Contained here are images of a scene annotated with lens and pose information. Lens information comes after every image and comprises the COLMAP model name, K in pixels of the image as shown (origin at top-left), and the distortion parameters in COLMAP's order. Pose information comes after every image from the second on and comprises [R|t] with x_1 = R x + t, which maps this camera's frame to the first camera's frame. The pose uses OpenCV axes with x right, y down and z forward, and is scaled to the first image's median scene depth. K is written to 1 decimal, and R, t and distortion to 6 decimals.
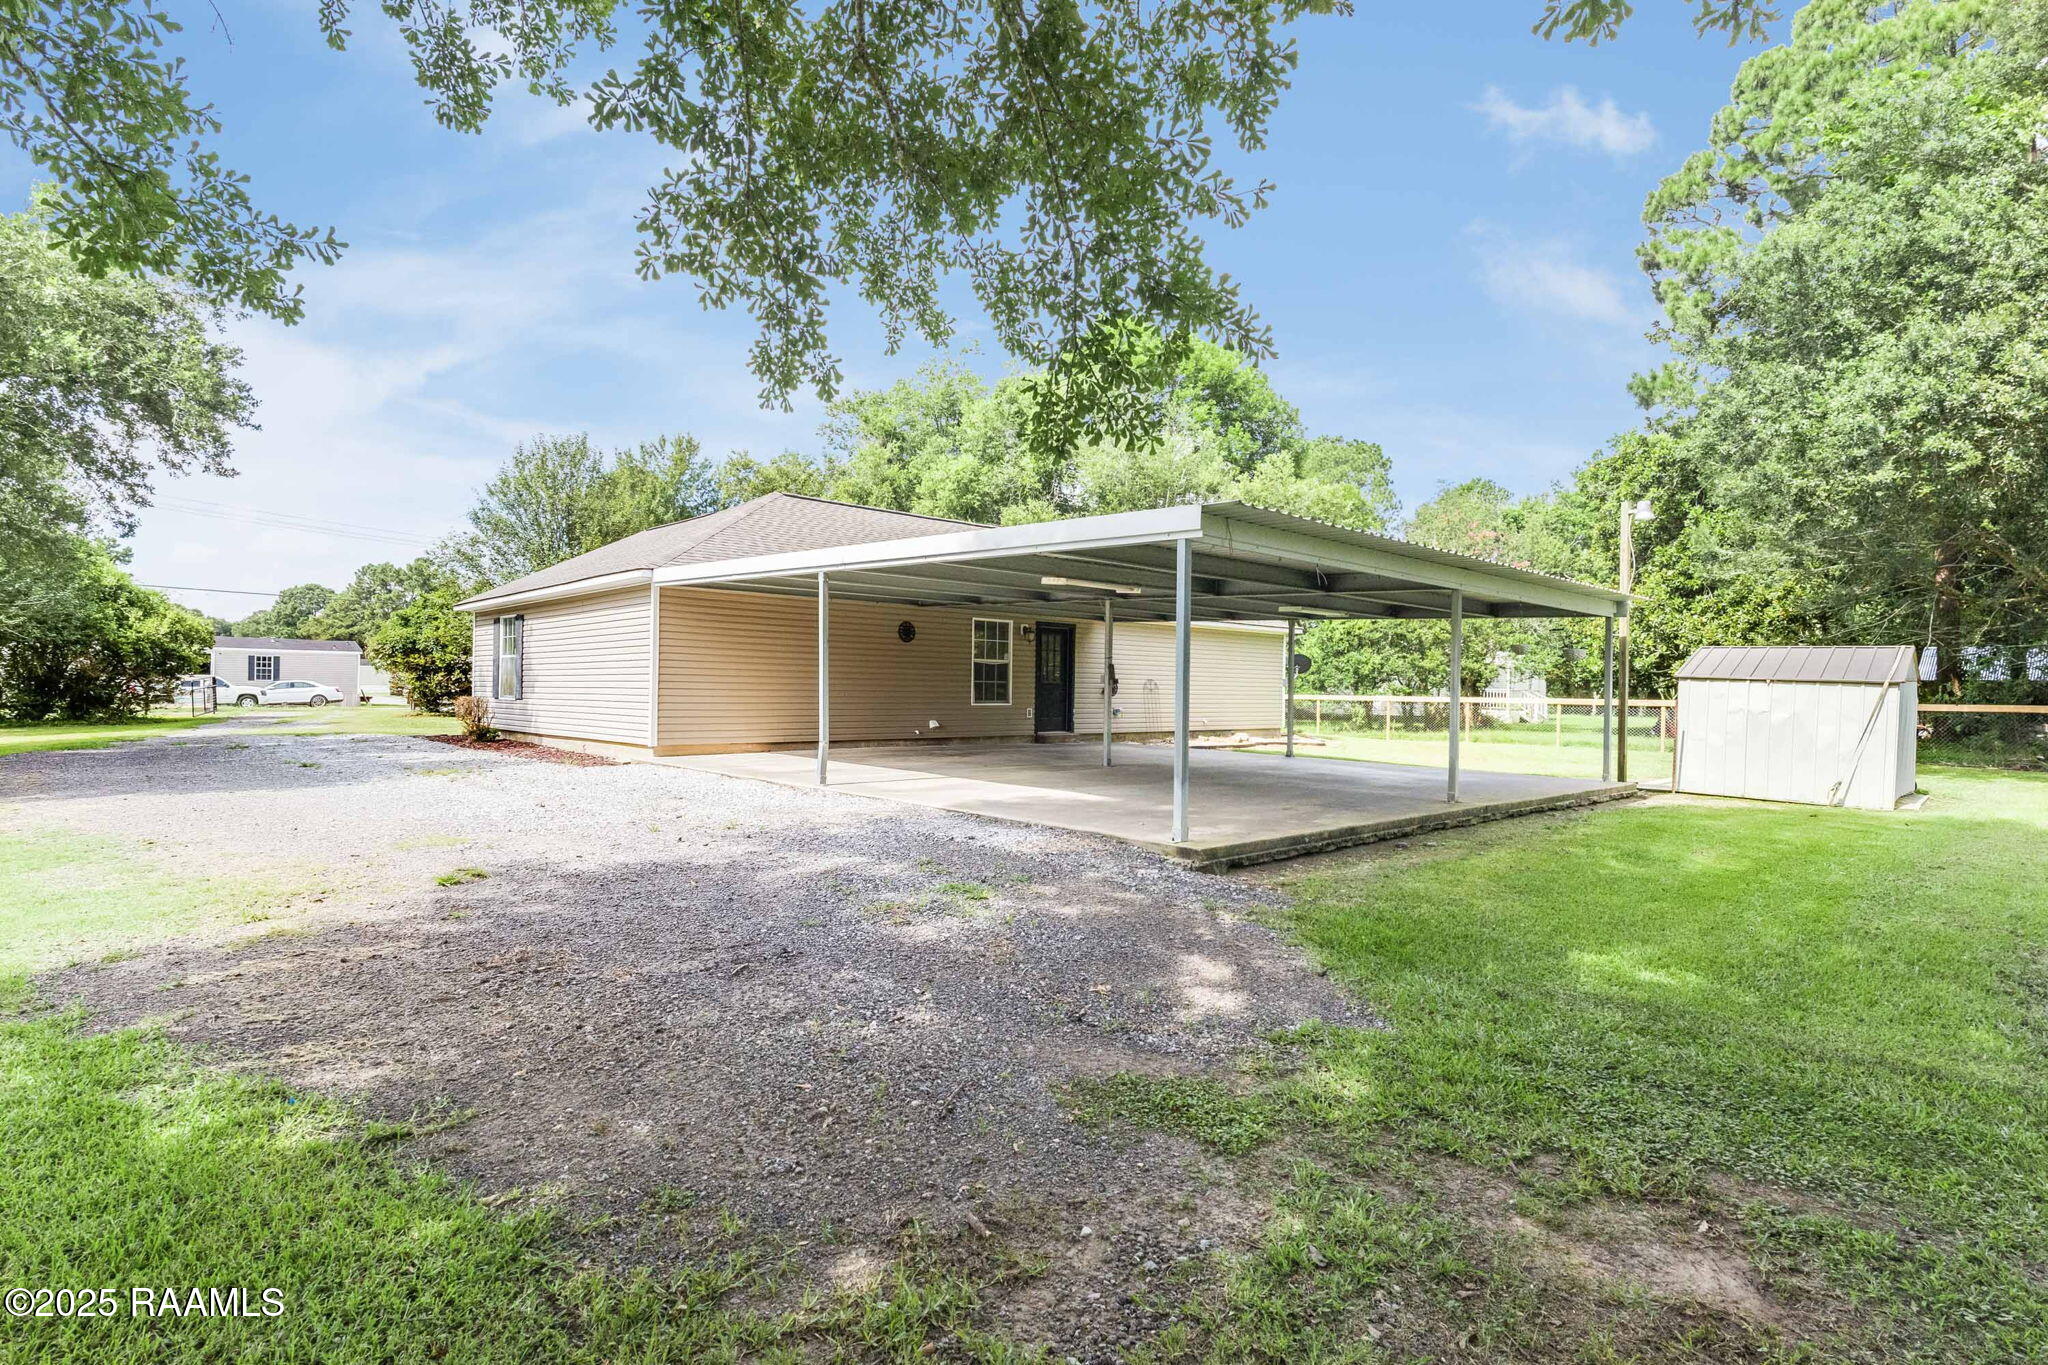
lens RADIAL K [[963.2, 0, 1034.8], [0, 963.2, 673.6], [0, 0, 1]] dist [-0.002985, -0.000234]
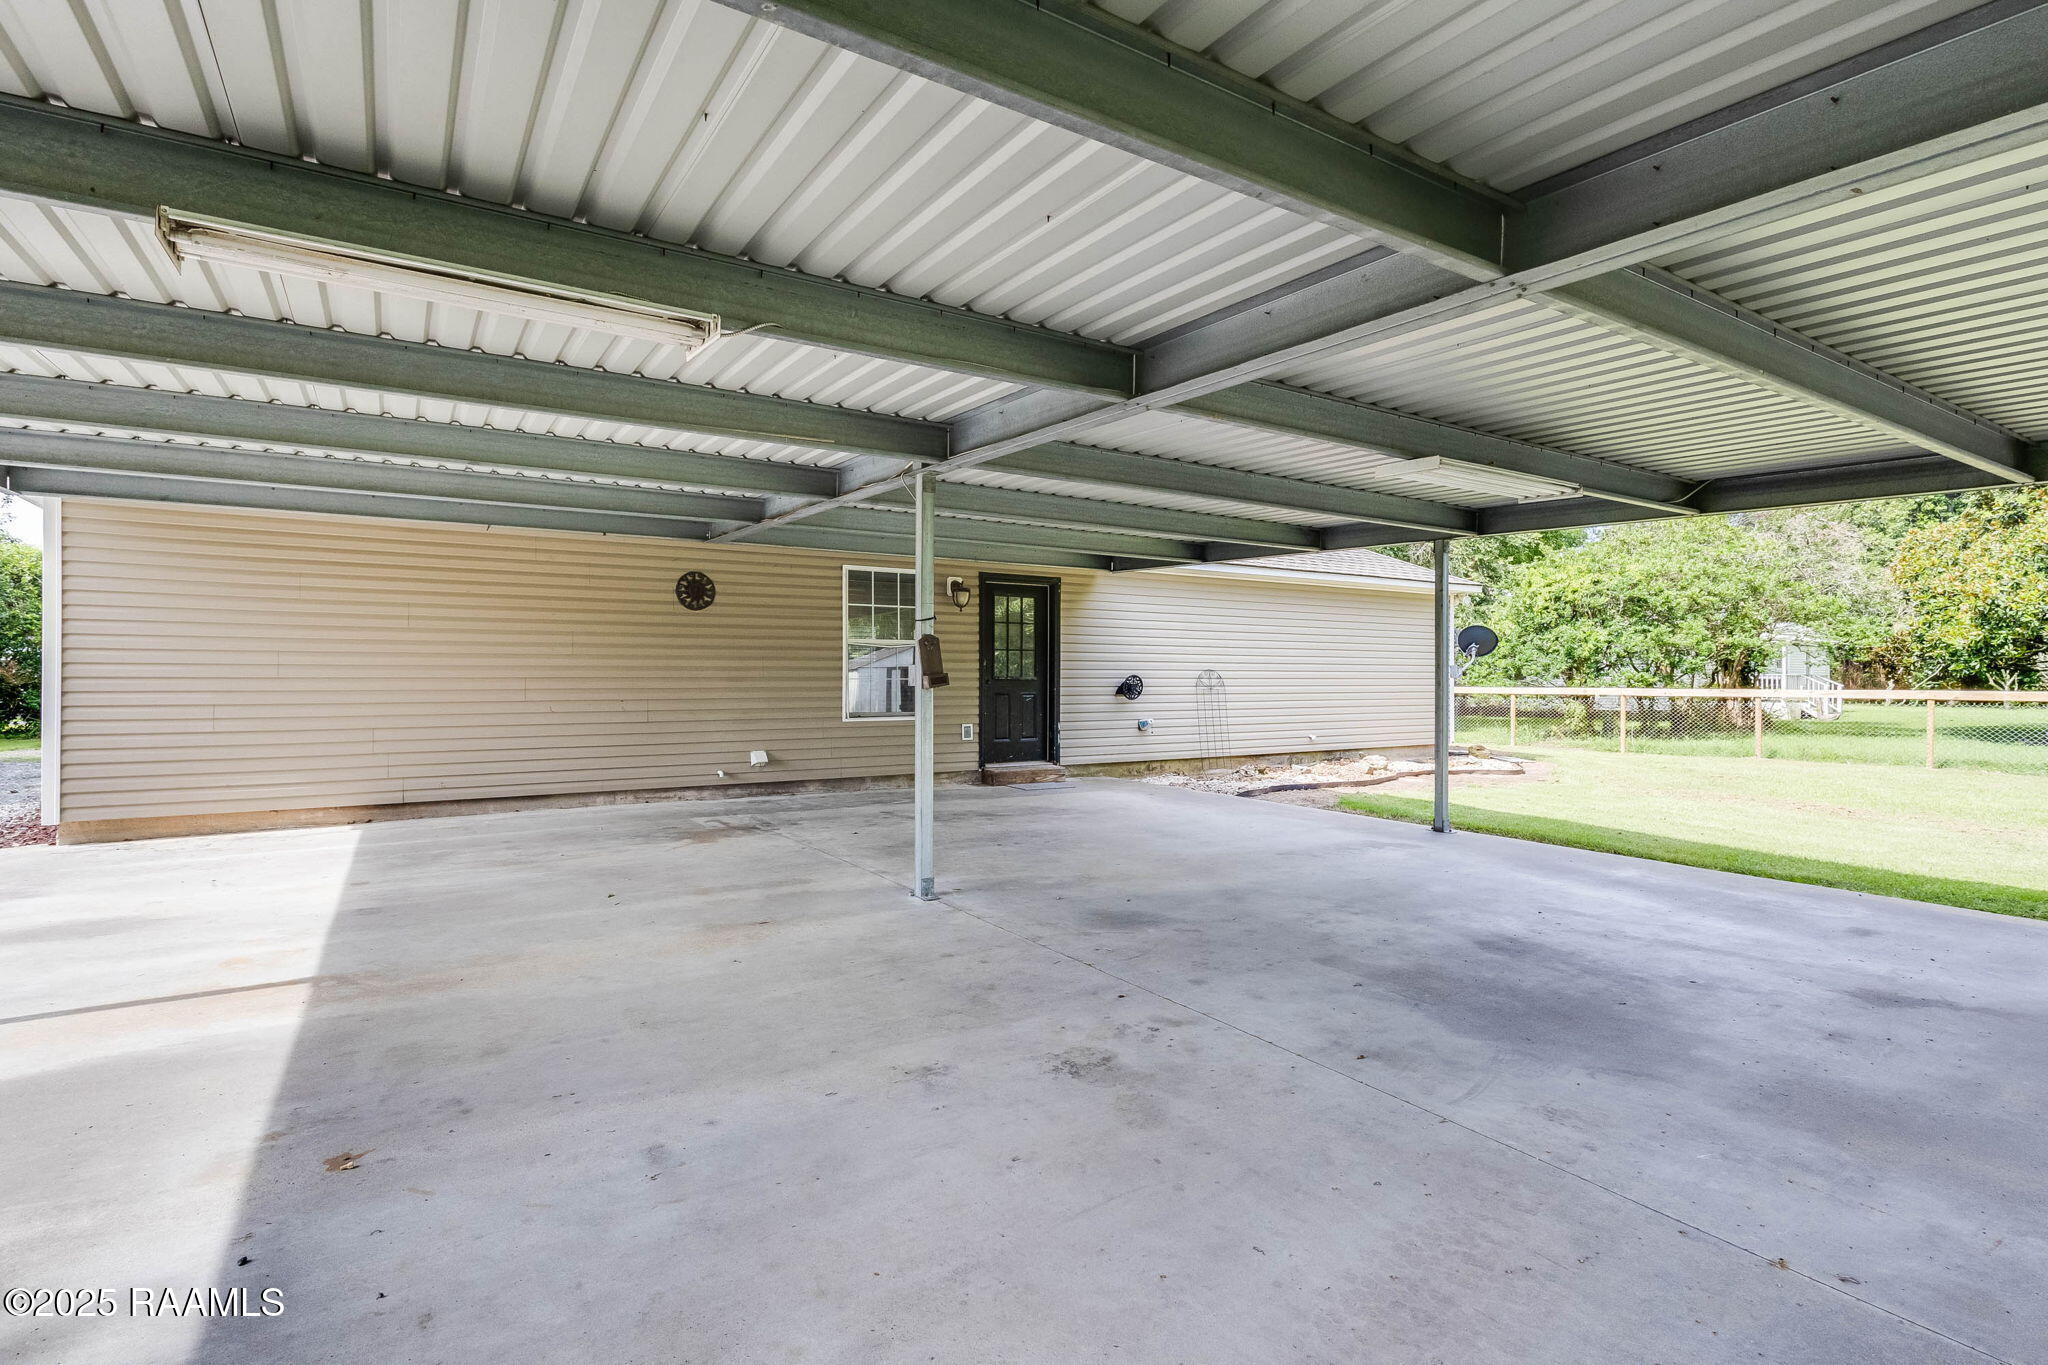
lens RADIAL K [[963.2, 0, 1034.8], [0, 963.2, 673.6], [0, 0, 1]] dist [-0.002985, -0.000234]
pose [[0.984228, -0.015159, -0.176254, 0.074143], [0.016538, 0.999843, 0.006357, 0.001756], [0.176130, -0.009172, 0.984324, 0.242528]]
